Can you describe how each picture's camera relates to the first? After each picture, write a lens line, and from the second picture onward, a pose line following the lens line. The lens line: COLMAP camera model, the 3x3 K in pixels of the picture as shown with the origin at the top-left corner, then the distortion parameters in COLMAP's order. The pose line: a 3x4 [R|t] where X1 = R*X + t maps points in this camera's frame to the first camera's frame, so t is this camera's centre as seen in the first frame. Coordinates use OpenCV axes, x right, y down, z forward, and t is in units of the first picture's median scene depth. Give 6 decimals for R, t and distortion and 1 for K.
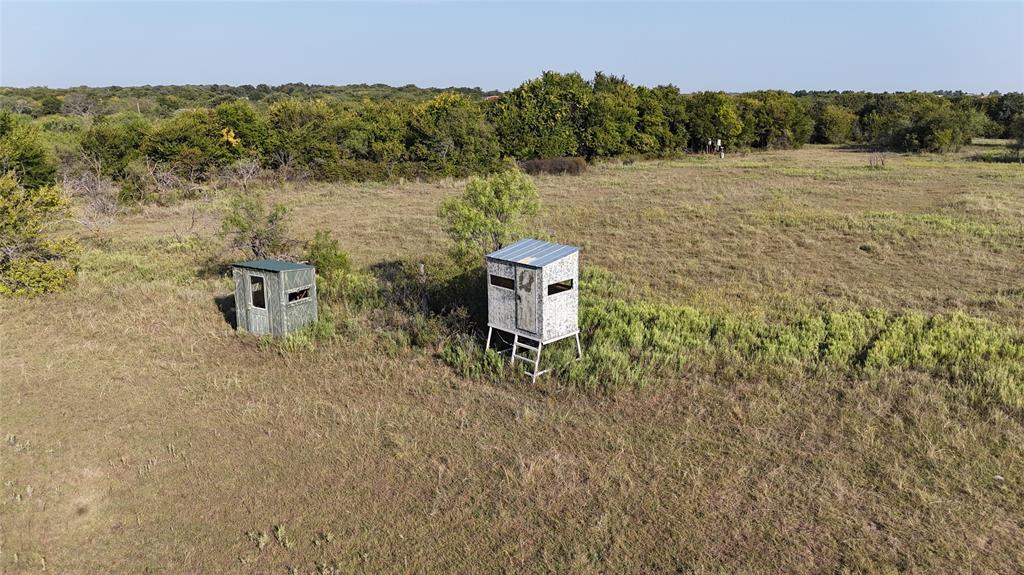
lens RADIAL K [[757.3, 0, 512.0], [0, 757.3, 287.5], [0, 0, 1]] dist [0.067552, -0.052888]
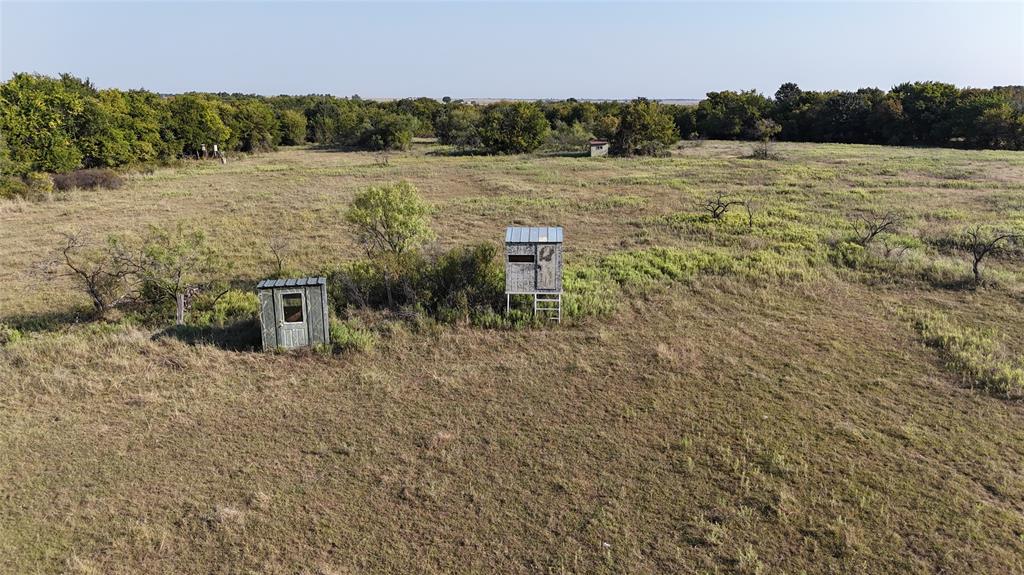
lens RADIAL K [[757.3, 0, 512.0], [0, 757.3, 287.5], [0, 0, 1]] dist [0.067552, -0.052888]
pose [[0.734506, -0.164685, 0.658316, -0.166631], [0.165533, 0.984282, 0.061539, -0.007618], [-0.658103, 0.063772, 0.750222, -0.003730]]
